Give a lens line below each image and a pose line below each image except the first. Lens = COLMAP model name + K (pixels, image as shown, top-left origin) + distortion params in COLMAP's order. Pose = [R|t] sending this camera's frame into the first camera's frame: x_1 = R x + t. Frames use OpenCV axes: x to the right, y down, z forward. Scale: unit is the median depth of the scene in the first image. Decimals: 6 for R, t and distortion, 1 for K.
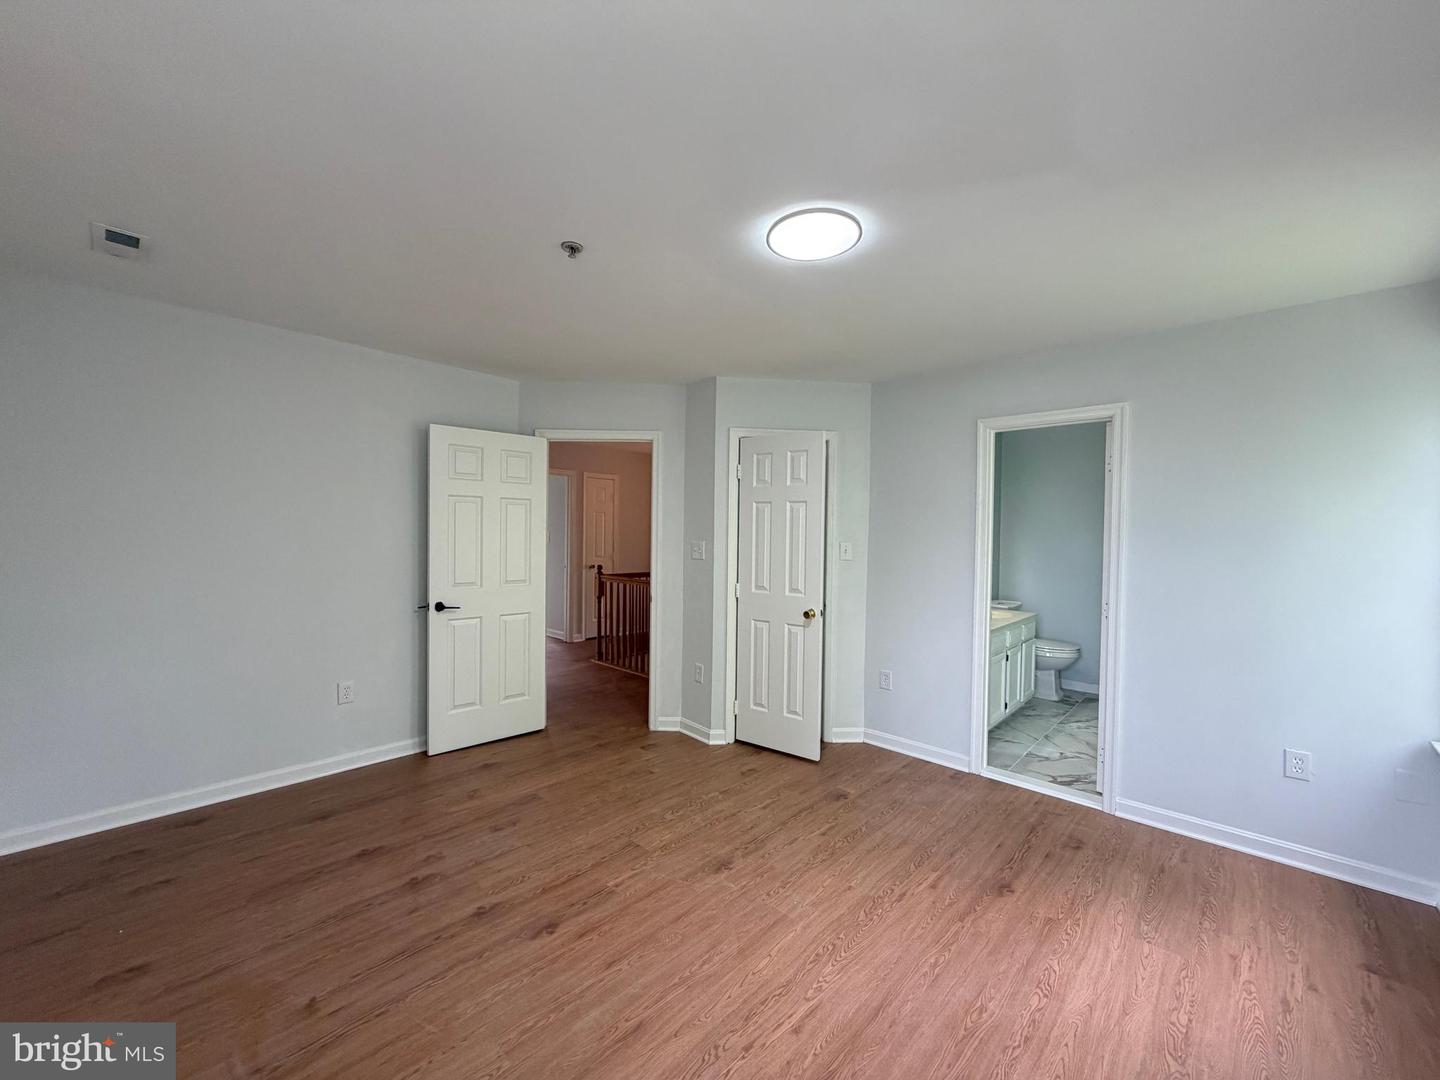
lens RADIAL K [[572.9, 0, 716.3], [0, 572.9, 540.4], [0, 0, 1]] dist [-0.001359, -0.000193]
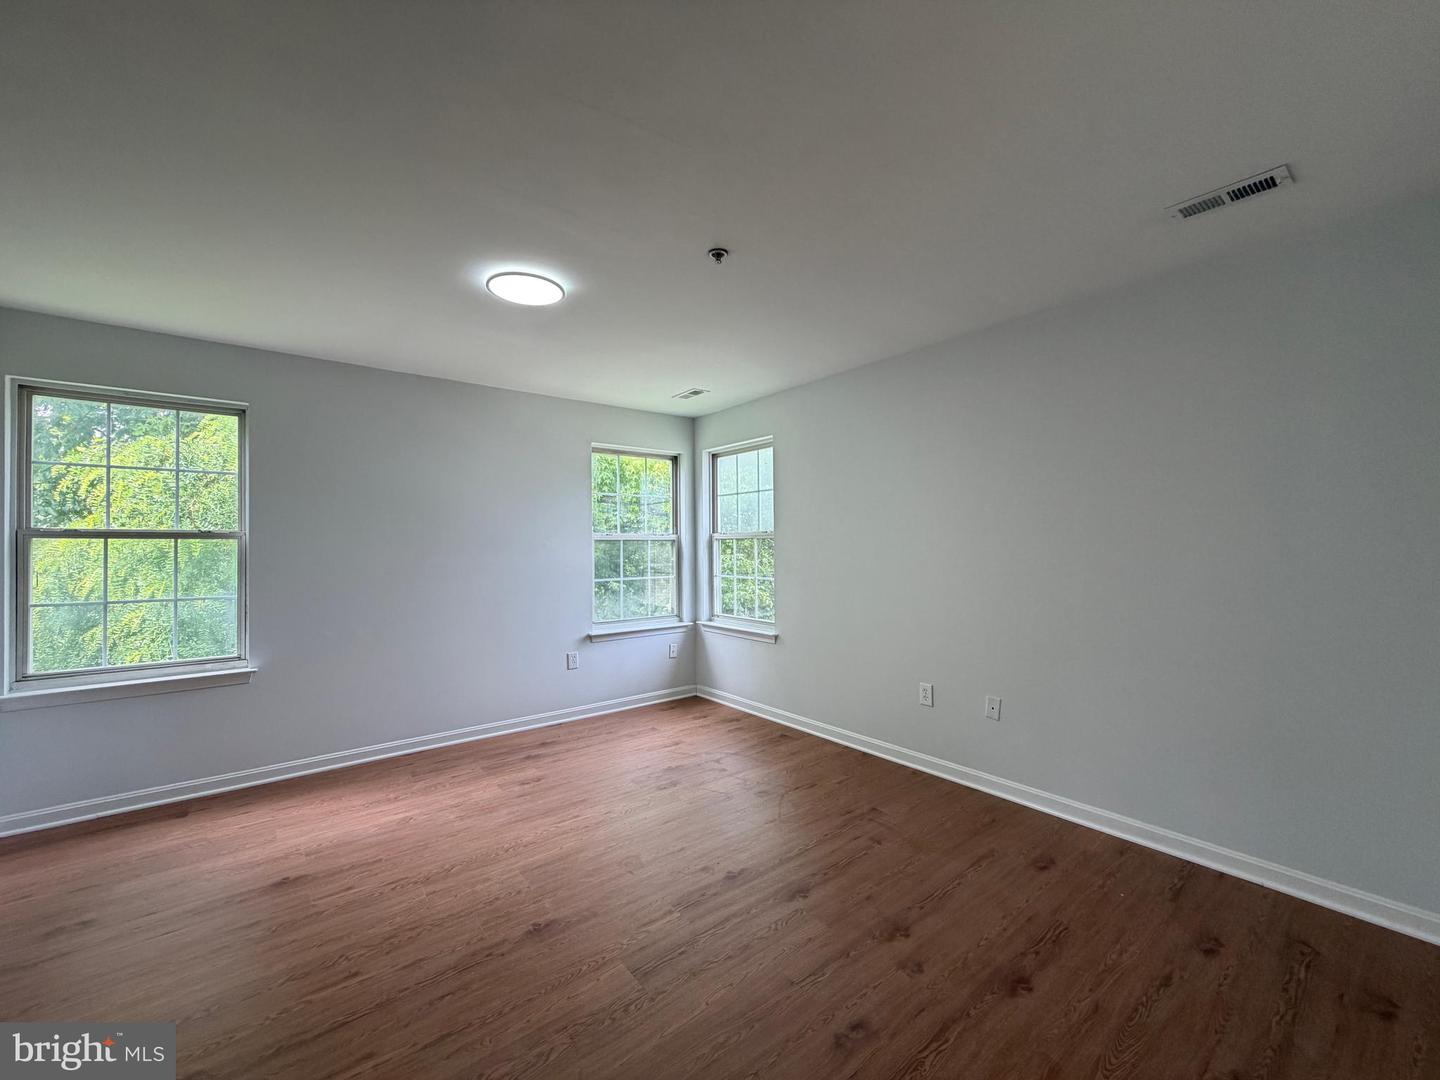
lens RADIAL K [[572.9, 0, 716.3], [0, 572.9, 540.4], [0, 0, 1]] dist [-0.001359, -0.000193]
pose [[-0.988373, -0.008131, 0.151830, -0.384290], [-0.007190, 0.999951, 0.006745, 0.008325], [-0.151878, 0.005575, -0.988384, 1.907409]]
